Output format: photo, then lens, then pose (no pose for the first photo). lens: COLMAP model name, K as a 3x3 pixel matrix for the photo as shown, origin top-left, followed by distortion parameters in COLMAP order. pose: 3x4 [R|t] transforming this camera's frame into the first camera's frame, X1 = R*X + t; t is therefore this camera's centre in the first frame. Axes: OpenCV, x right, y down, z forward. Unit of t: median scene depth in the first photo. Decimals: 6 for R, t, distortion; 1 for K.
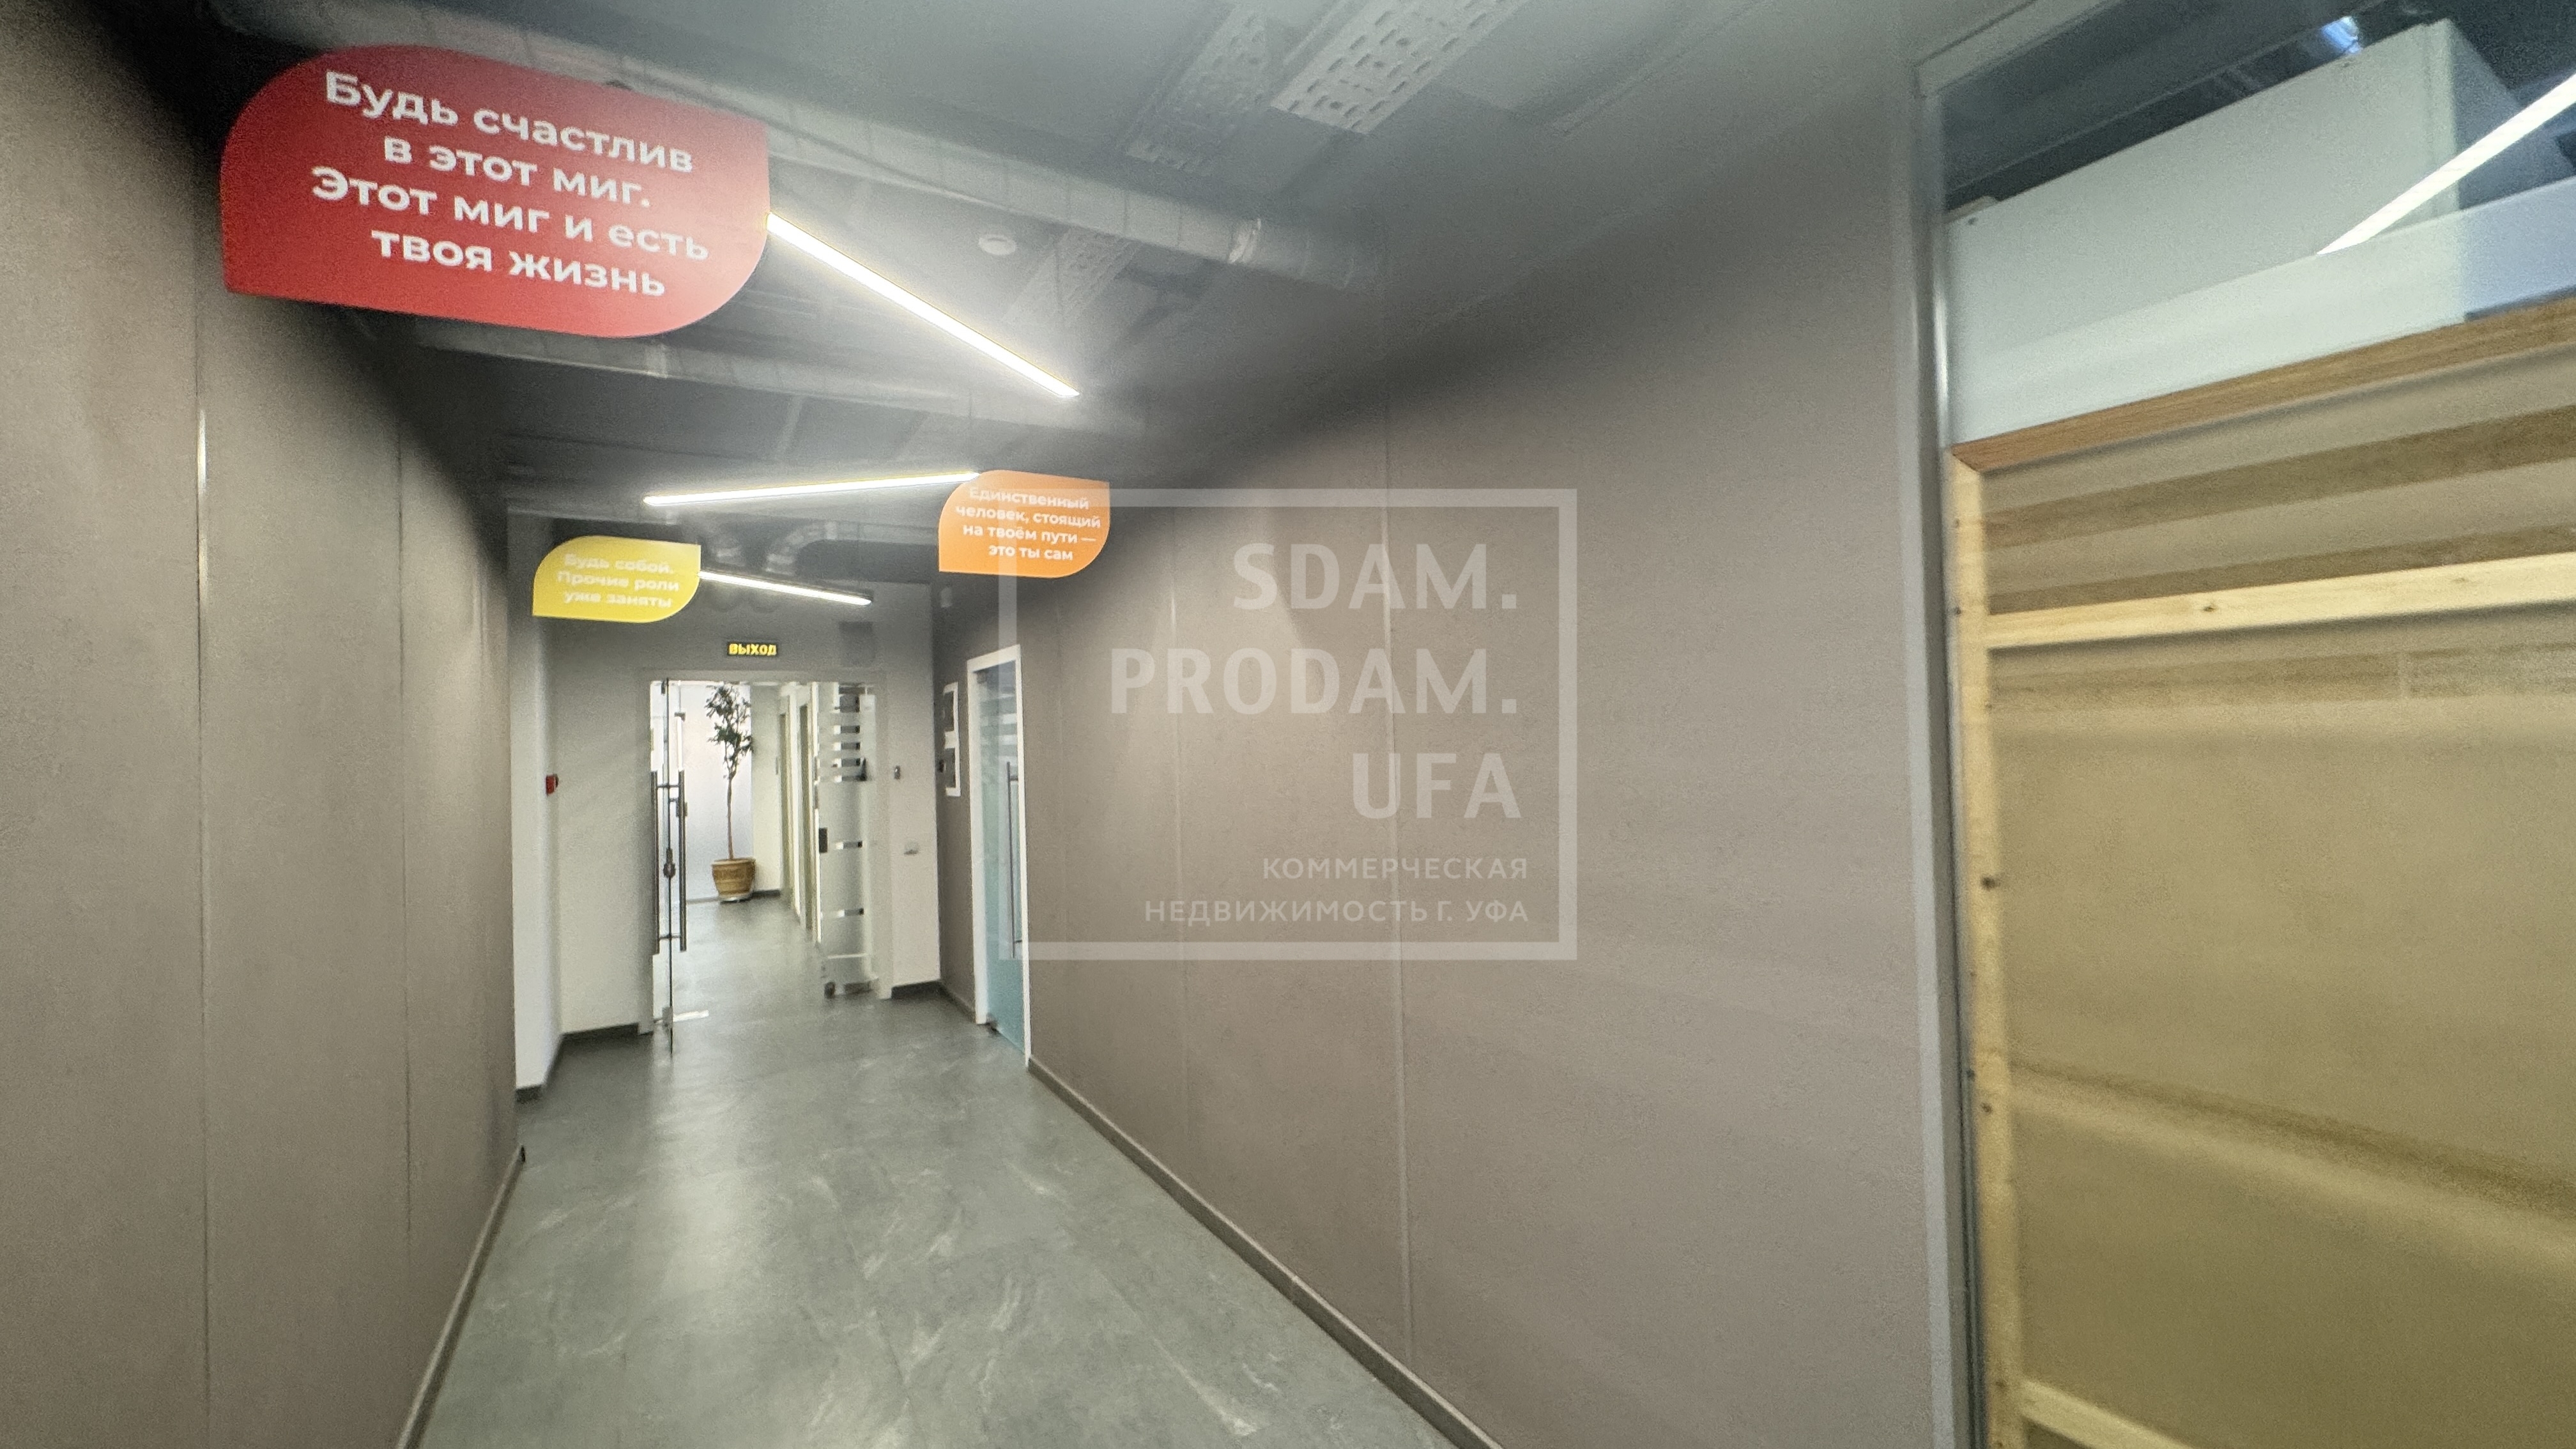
lens RADIAL K [[1021.3, 0, 1299.7], [0, 1021.3, 735.9], [0, 0, 1]] dist [-0.001754, 0.000353]
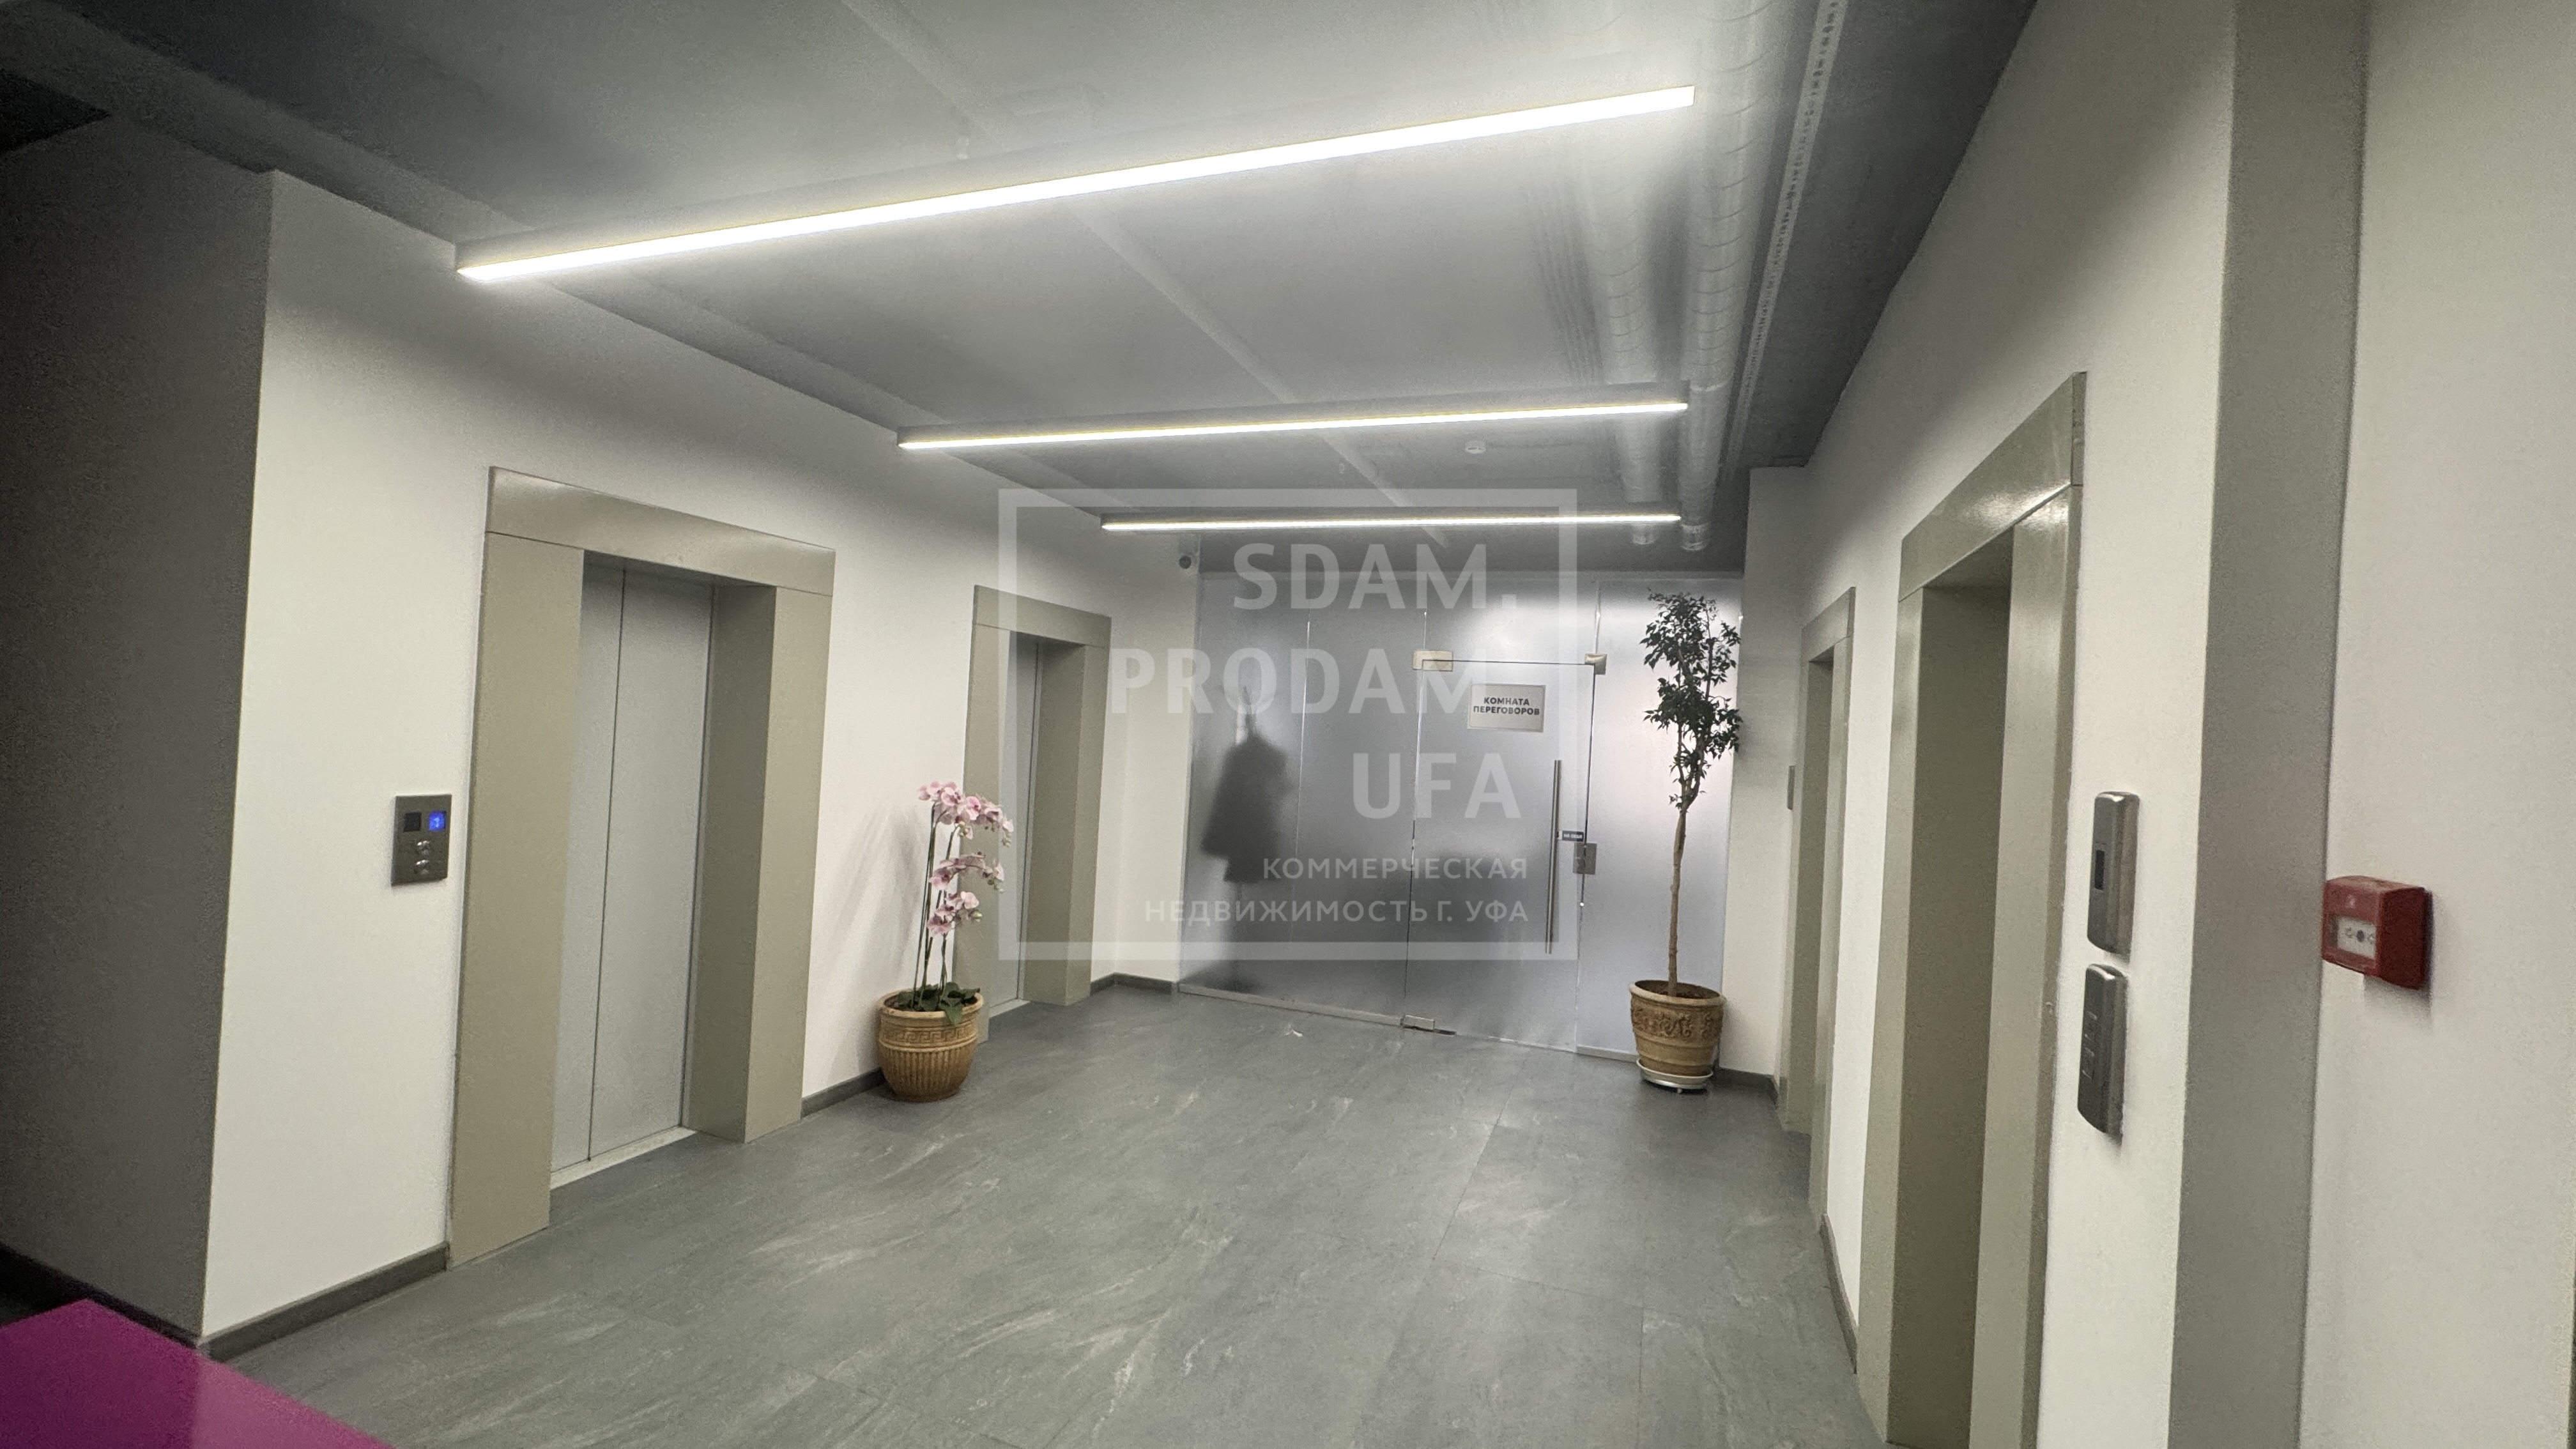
lens RADIAL K [[1021.3, 0, 1274.9], [0, 1021.3, 730.9], [0, 0, 1]] dist [-0.001754, 0.000353]
pose [[0.613545, 0.063318, -0.787117, -1.724637], [-0.061072, 0.997599, 0.032645, 0.031849], [0.787294, 0.028042, 0.615939, 3.161604]]
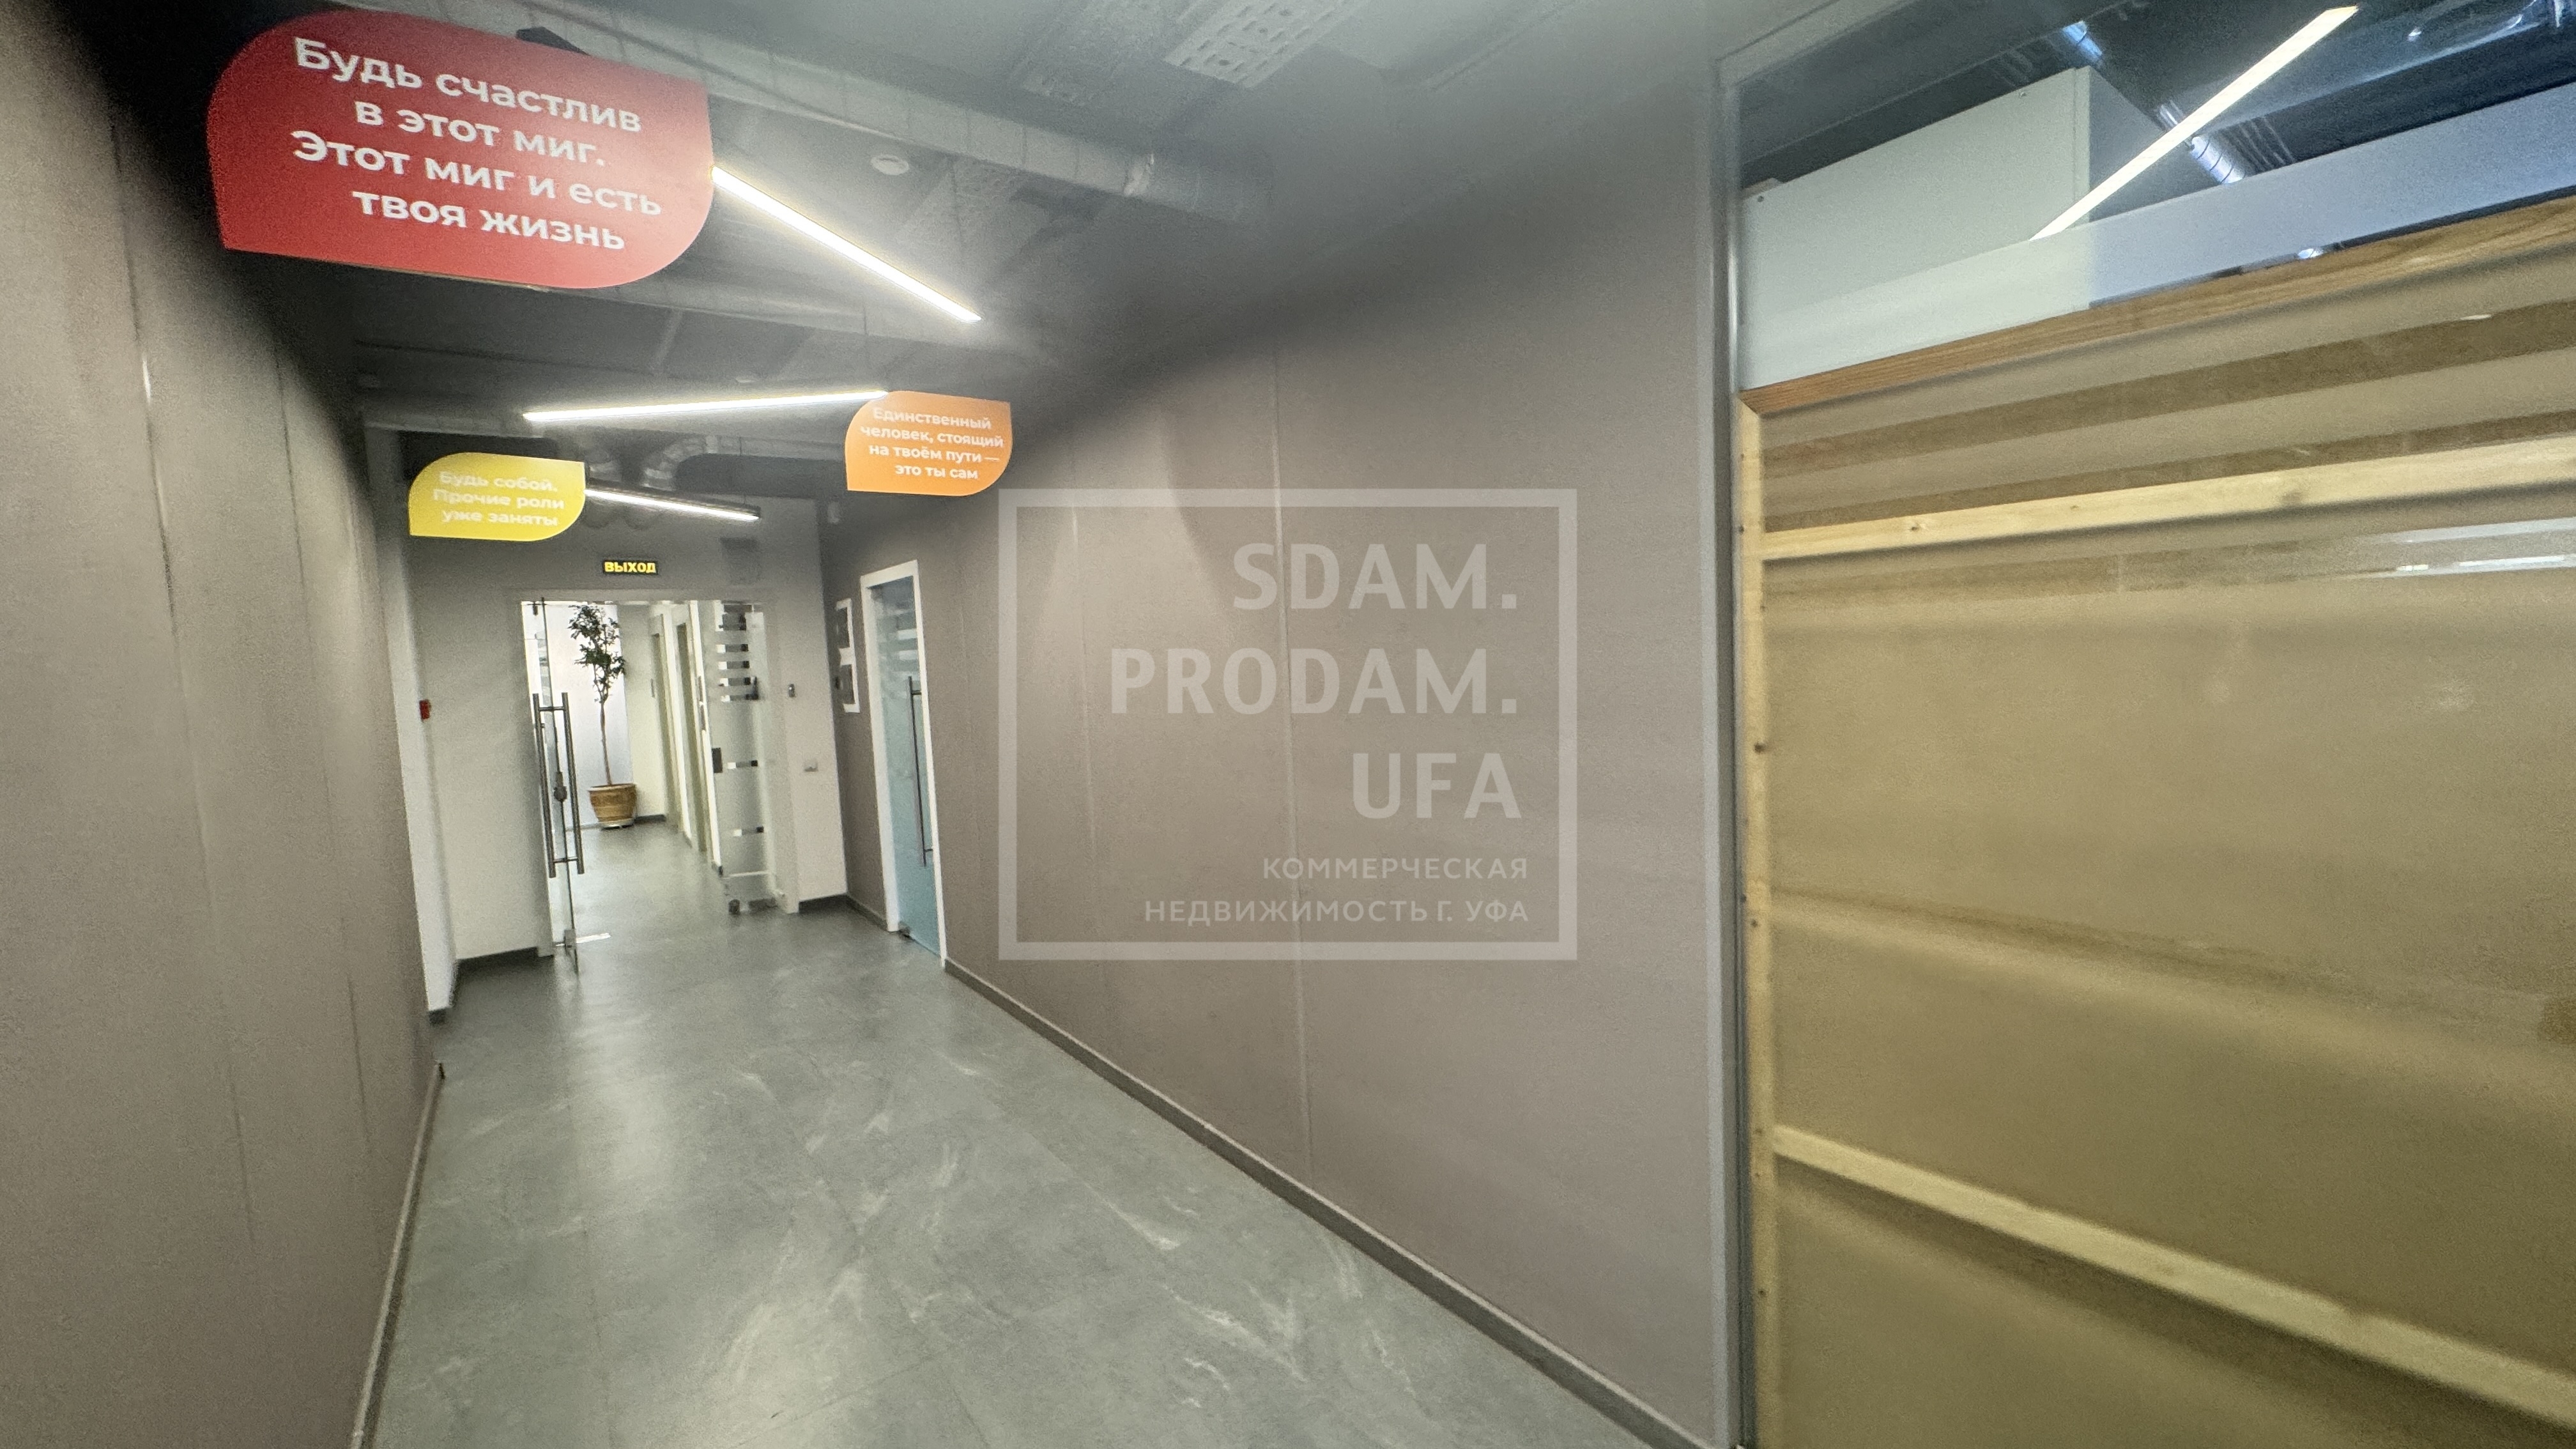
lens RADIAL K [[1021.3, 0, 1283.3], [0, 1021.3, 739.5], [0, 0, 1]] dist [-0.001754, 0.000353]
pose [[0.995871, -0.025462, 0.087134, -0.009623], [0.017514, 0.995716, 0.090792, 0.004296], [-0.089072, -0.088891, 0.992051, -0.095282]]
